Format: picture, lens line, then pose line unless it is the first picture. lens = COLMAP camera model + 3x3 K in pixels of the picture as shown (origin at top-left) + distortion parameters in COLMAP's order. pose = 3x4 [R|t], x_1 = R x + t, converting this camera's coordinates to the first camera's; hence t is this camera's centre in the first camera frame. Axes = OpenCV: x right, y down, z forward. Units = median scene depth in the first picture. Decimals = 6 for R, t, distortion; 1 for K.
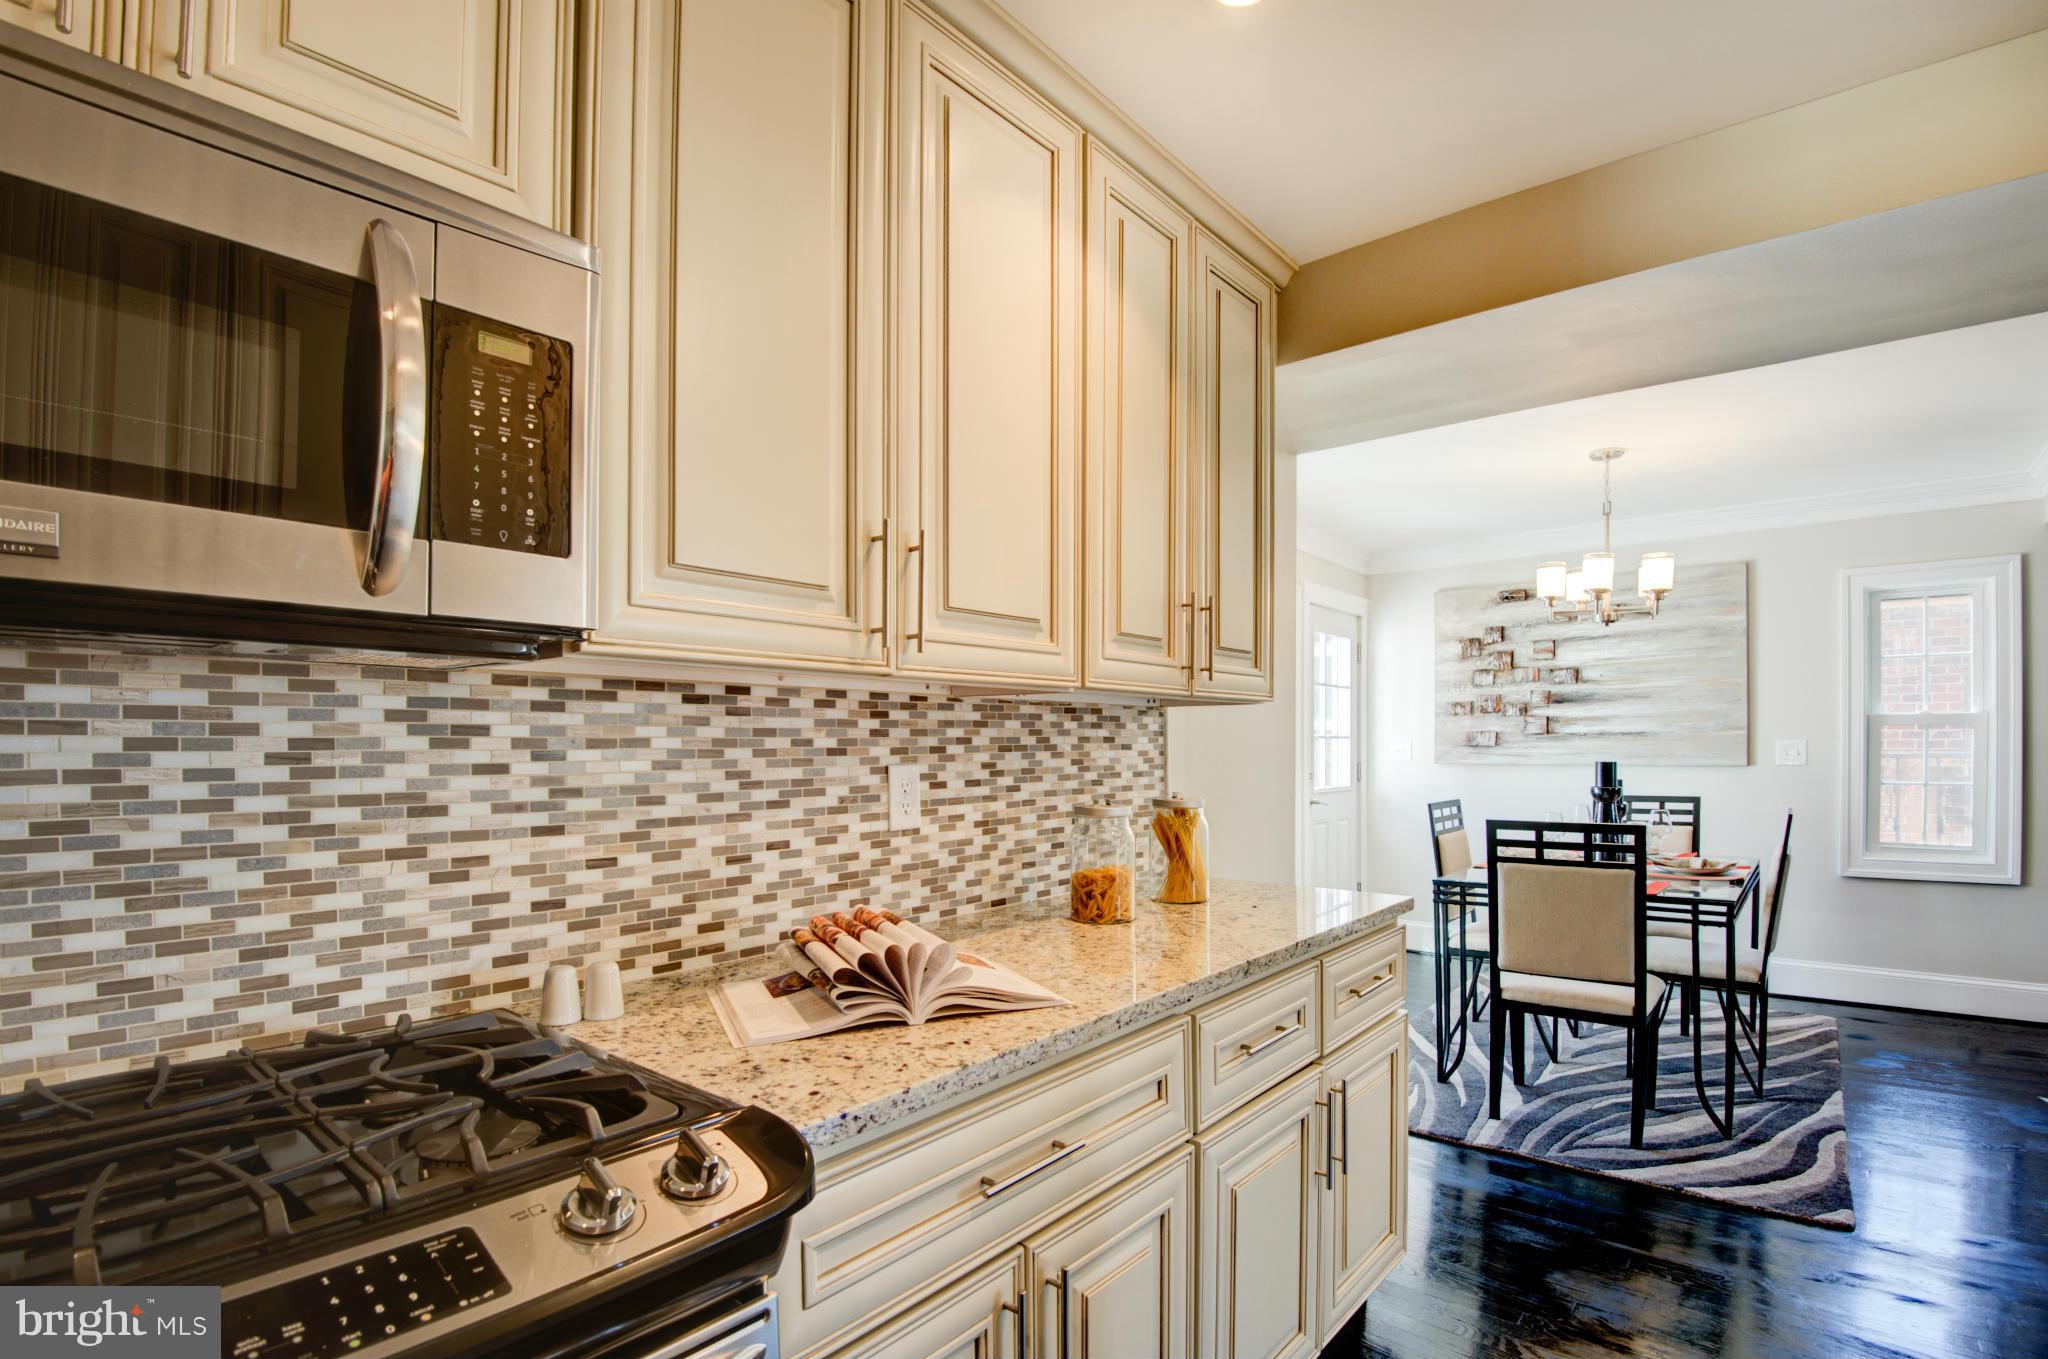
lens RADIAL K [[945.9, 0, 1018.7], [0, 945.9, 765.4], [0, 0, 1]] dist [-0.052795, -0.000463]
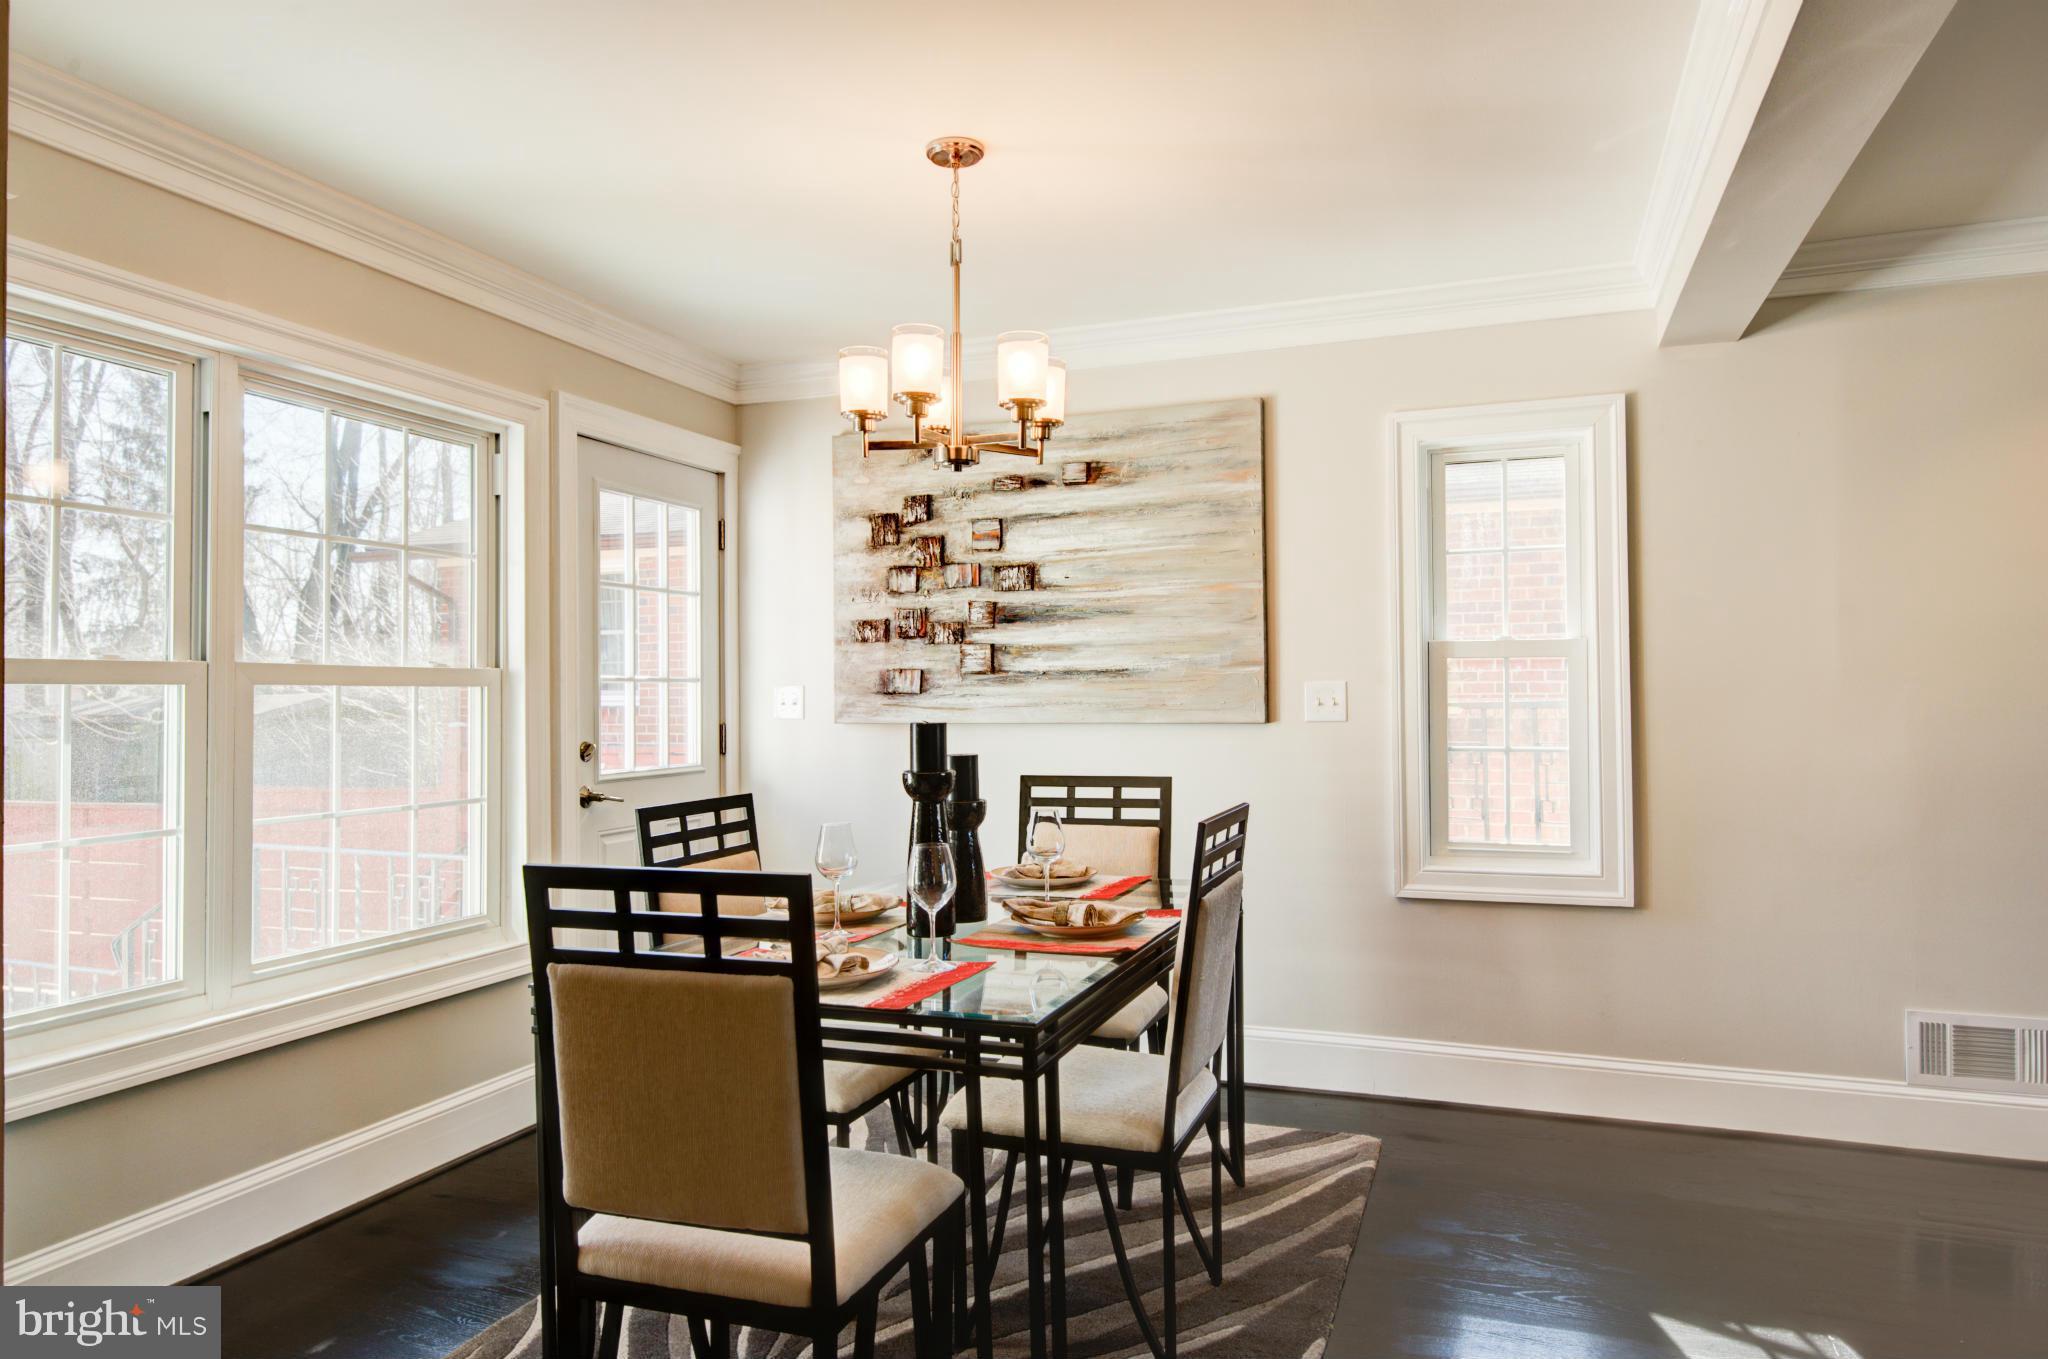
lens RADIAL K [[1317.0, 0, 1024.0], [0, 1317.0, 679.5], [0, 0, 1]] dist [0.001867, 0.000073]
pose [[0.933032, 0.000561, 0.359792, 0.304959], [0.010956, 0.999491, -0.029971, -0.003859], [-0.359626, 0.031906, 0.932551, 0.208848]]
